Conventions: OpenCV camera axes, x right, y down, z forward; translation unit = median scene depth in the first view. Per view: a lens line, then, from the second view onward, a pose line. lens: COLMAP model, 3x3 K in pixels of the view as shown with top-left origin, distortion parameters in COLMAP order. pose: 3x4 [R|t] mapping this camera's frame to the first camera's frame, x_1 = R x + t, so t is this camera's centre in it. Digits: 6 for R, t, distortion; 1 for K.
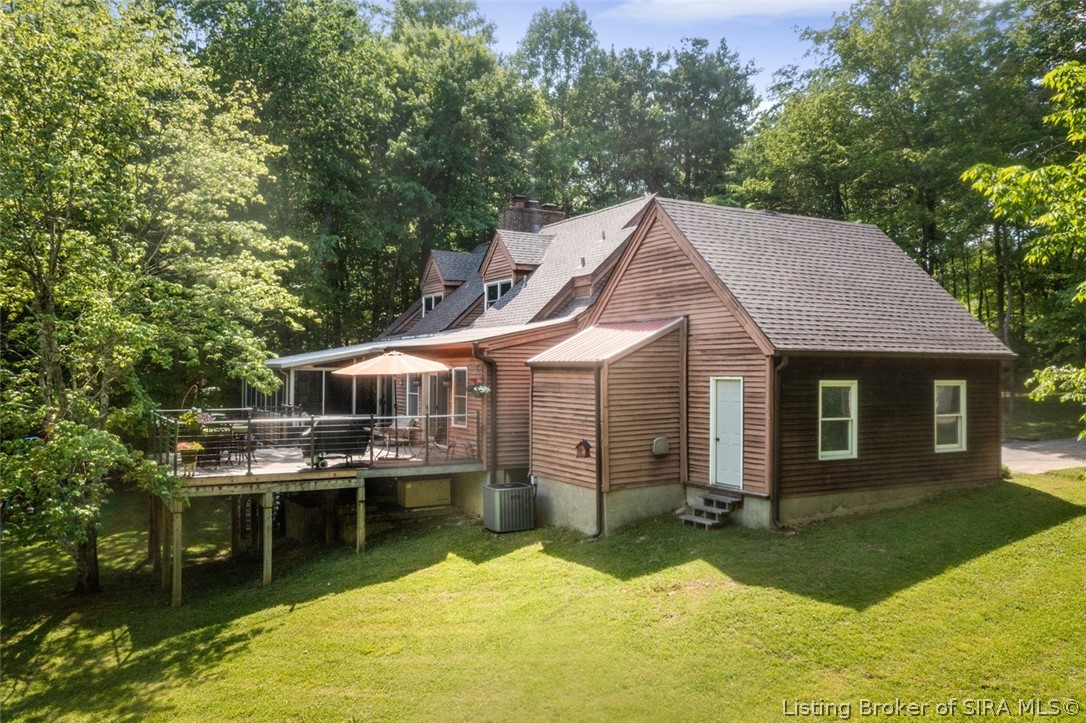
lens RADIAL K [[869.4, 0, 543.0], [0, 869.4, 361.5], [0, 0, 1]] dist [-0.011054, -0.000955]
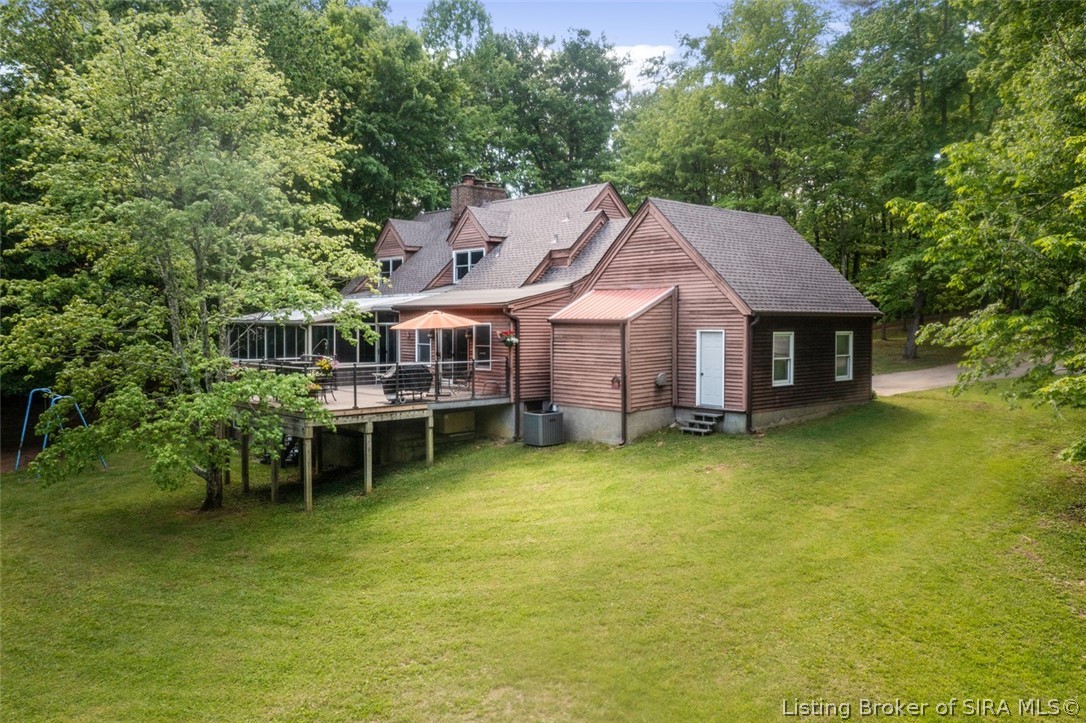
lens RADIAL K [[866.2, 0, 543.0], [0, 866.2, 361.5], [0, 0, 1]] dist [-0.018122, 0.000204]
pose [[0.975073, -0.013739, 0.221458, -0.338363], [0.000950, 0.998331, 0.057752, -0.011807], [-0.221882, -0.056102, 0.973458, -0.294409]]
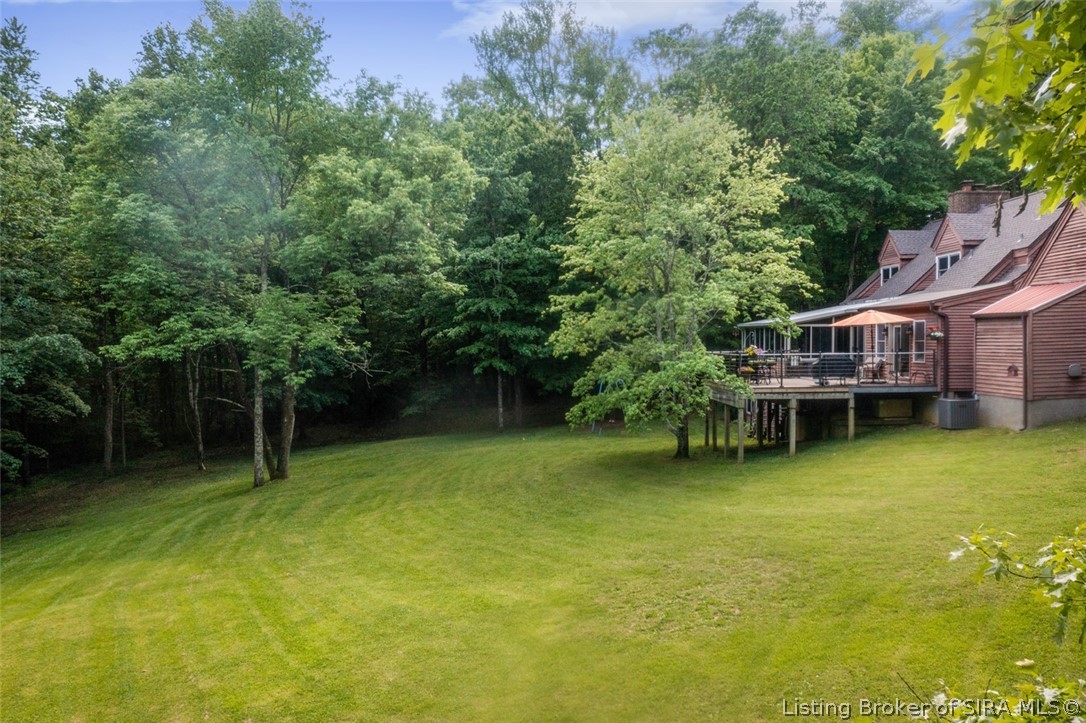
lens RADIAL K [[867.9, 0, 534.3], [0, 867.9, 368.8], [0, 0, 1]] dist [-0.019071, 0.000123]
pose [[0.881013, 0.005524, -0.473059, 0.020973], [0.015733, 0.999037, 0.040966, 0.021042], [0.472830, -0.043535, 0.880078, -0.625415]]
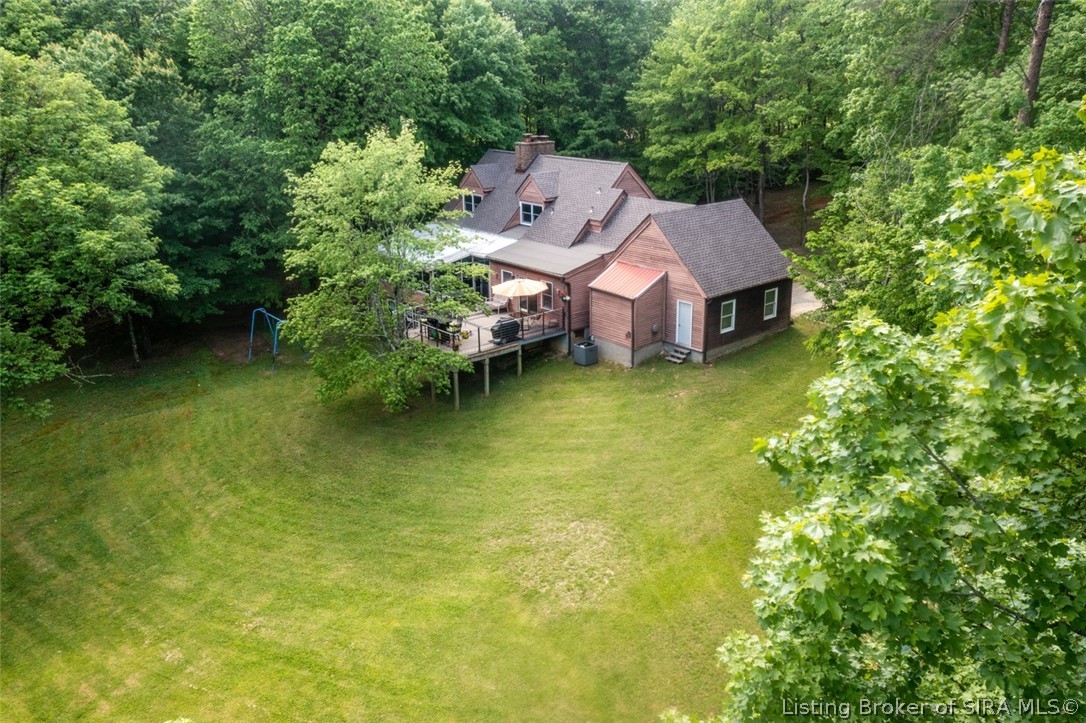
lens RADIAL K [[869.4, 0, 543.0], [0, 869.4, 361.5], [0, 0, 1]] dist [-0.011054, -0.000955]
pose [[0.981029, -0.080528, 0.176342, -0.558096], [0.017351, 0.942465, 0.333853, -0.579135], [-0.193081, -0.324460, 0.925984, -1.099207]]
